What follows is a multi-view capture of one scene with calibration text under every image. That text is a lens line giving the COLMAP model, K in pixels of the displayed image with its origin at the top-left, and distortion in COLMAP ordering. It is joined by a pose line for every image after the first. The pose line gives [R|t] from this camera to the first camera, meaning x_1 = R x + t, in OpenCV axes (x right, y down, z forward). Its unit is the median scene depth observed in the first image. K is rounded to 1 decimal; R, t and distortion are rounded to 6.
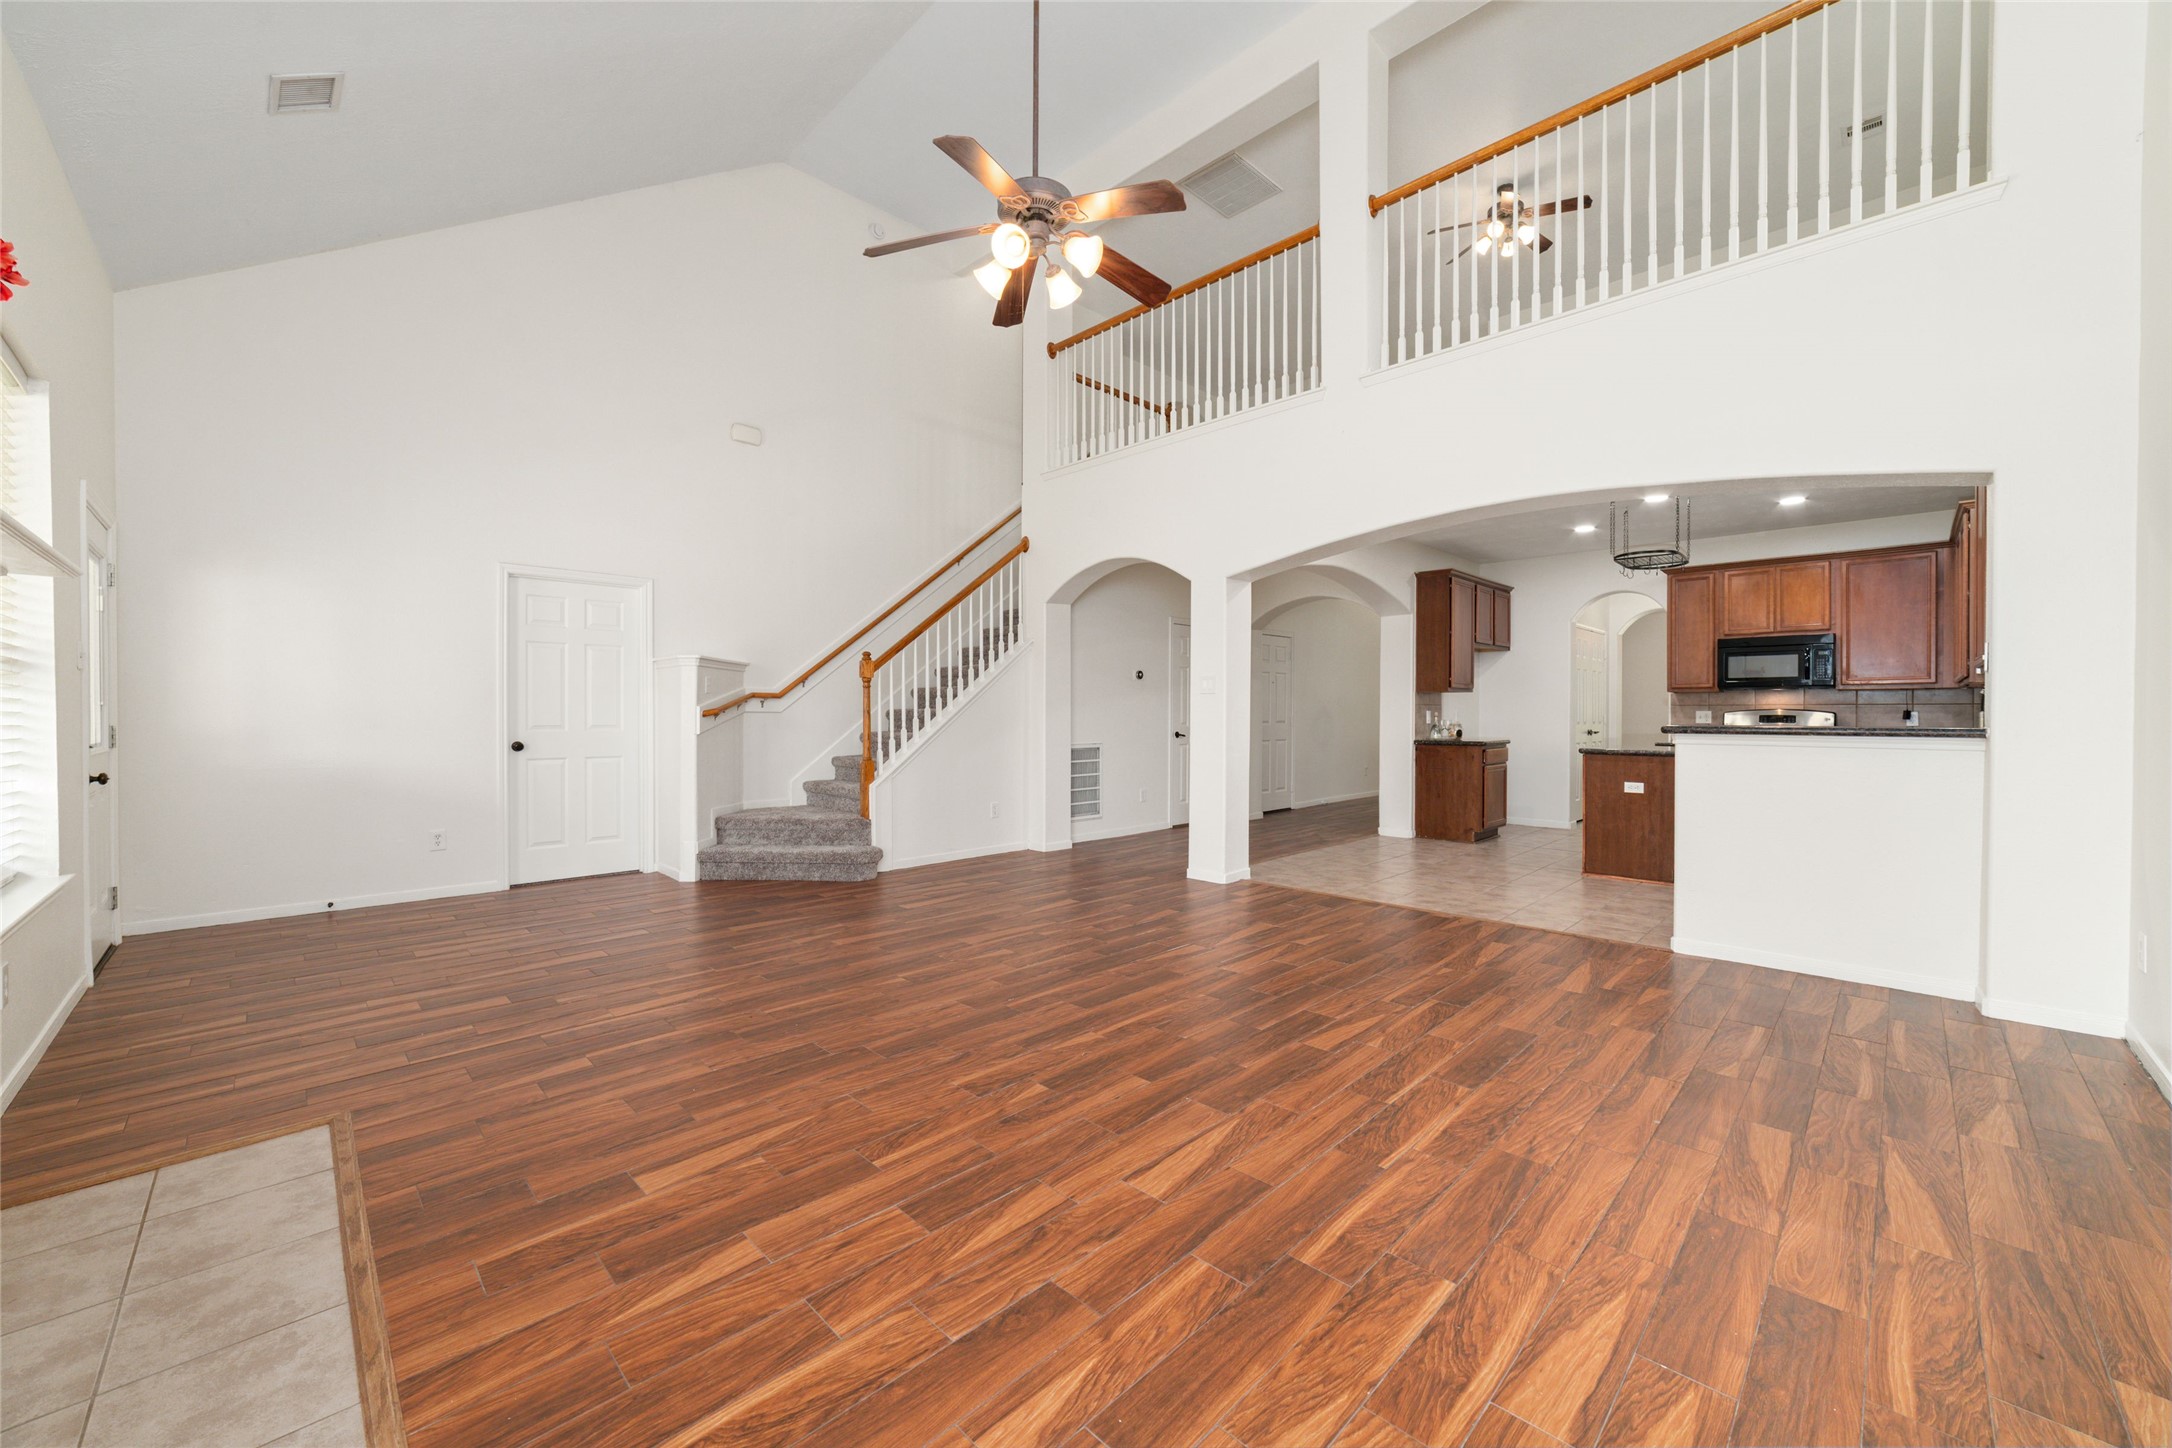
lens RADIAL K [[830.2, 0, 1093.5], [0, 830.2, 721.9], [0, 0, 1]] dist [-0.022265, 0.006779]
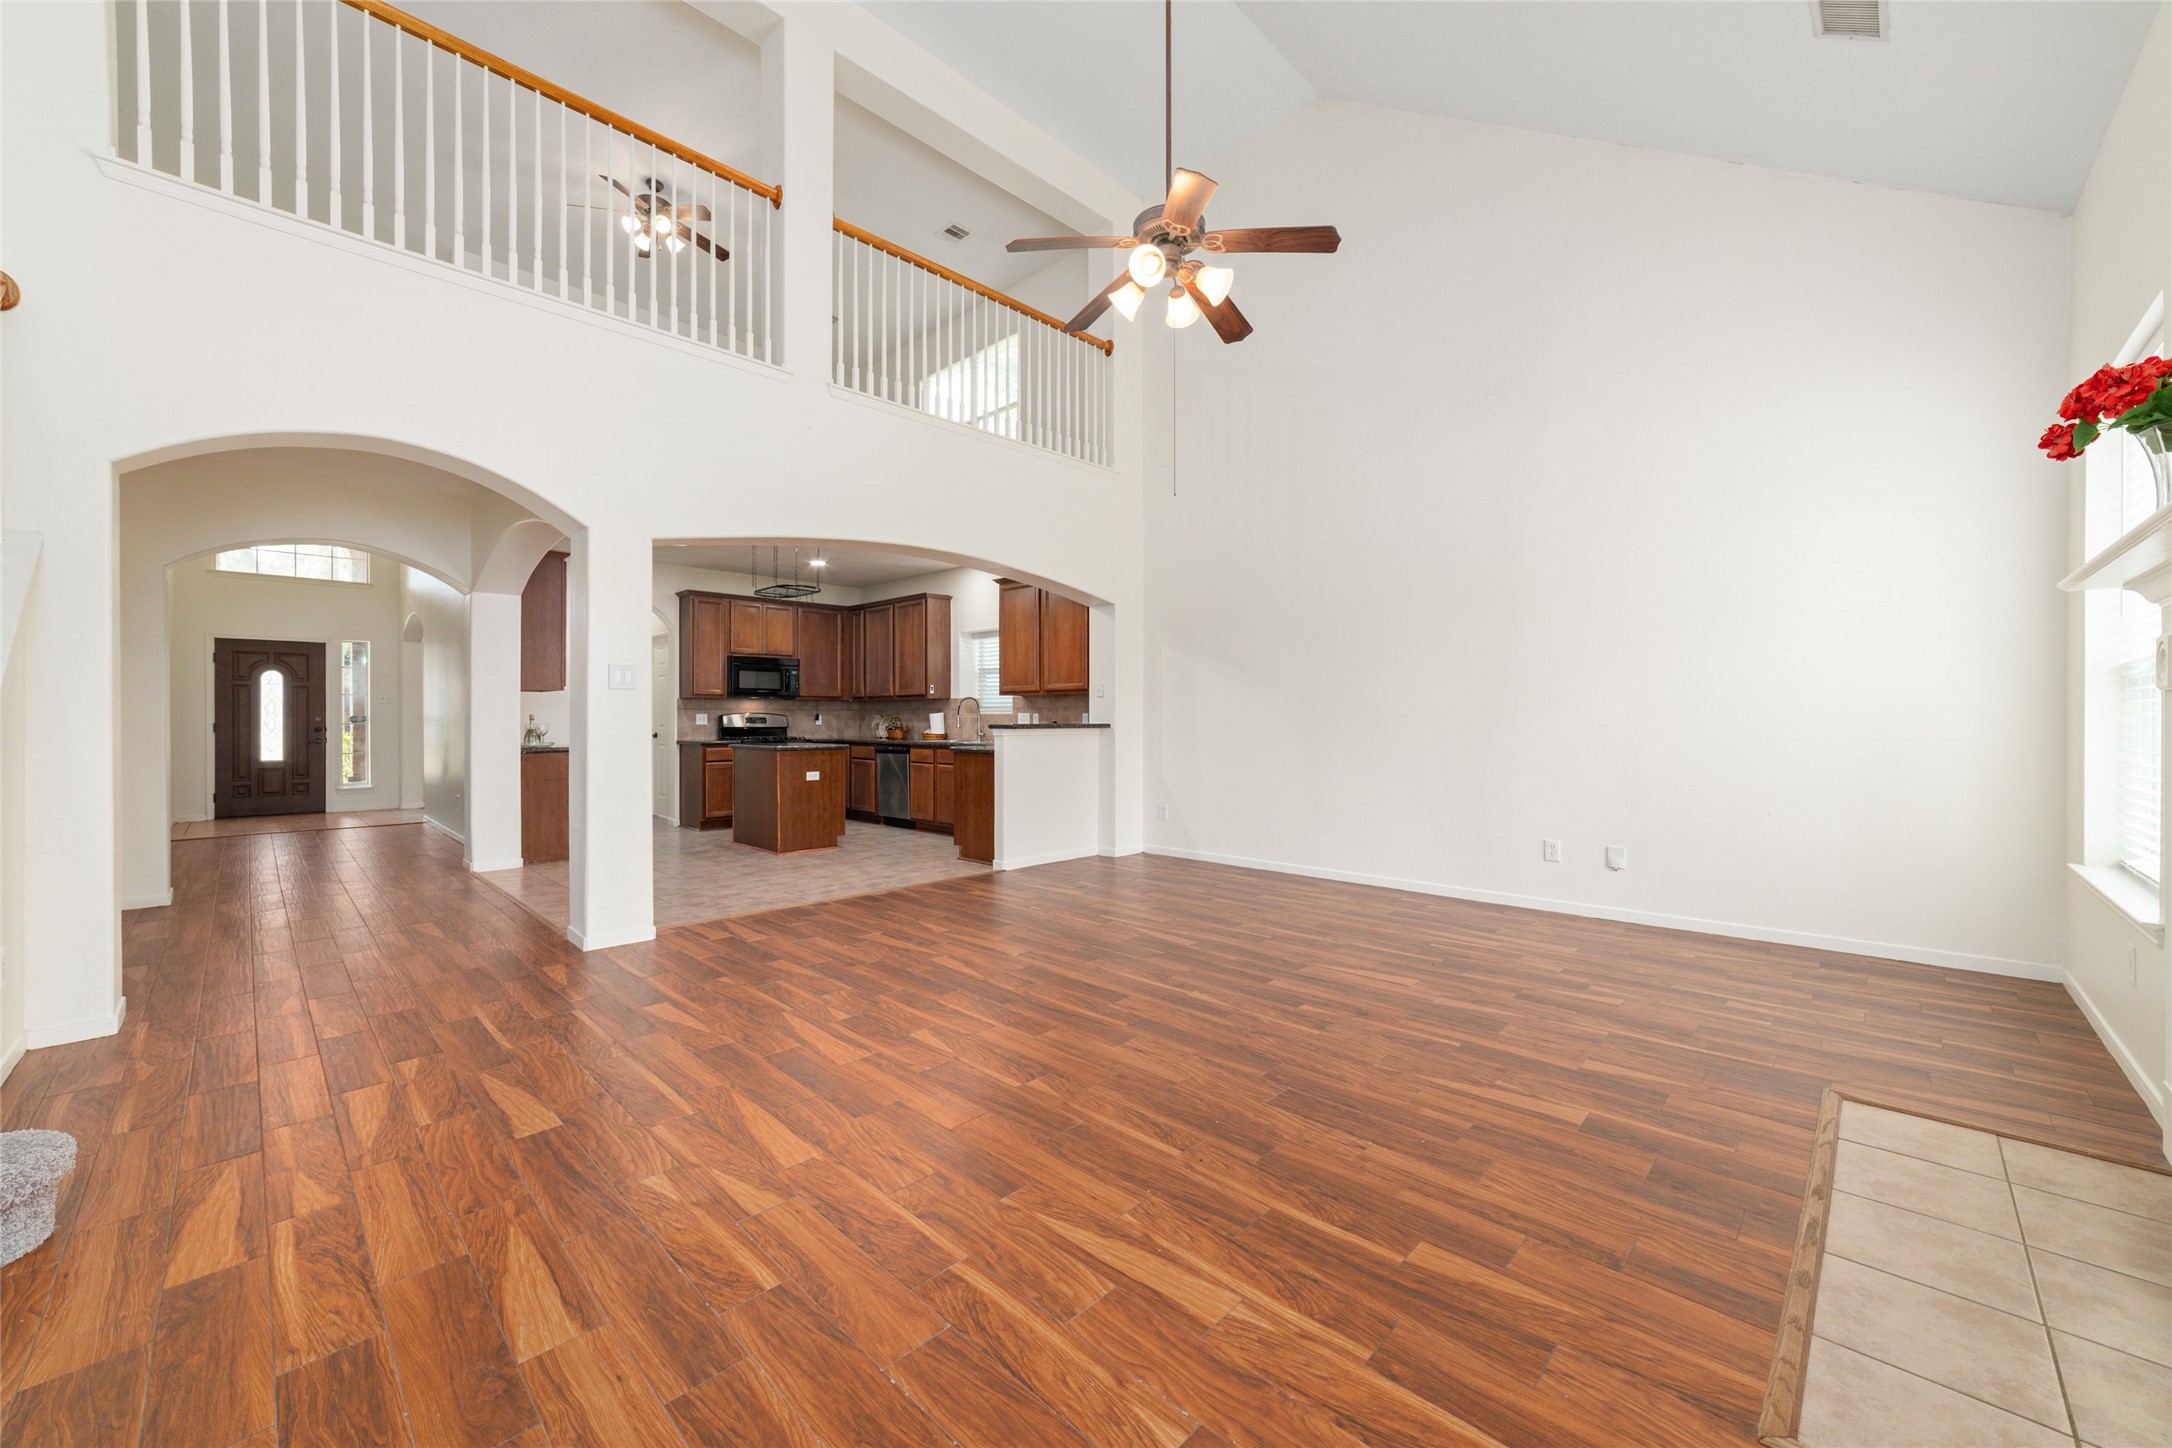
lens RADIAL K [[830.2, 0, 1090.5], [0, 830.2, 721.1], [0, 0, 1]] dist [-0.022265, 0.006779]
pose [[-0.014255, -0.004833, 0.999887, -1.041554], [0.008474, 0.999952, 0.004954, -0.009509], [-0.999862, 0.008544, -0.014213, 1.043453]]
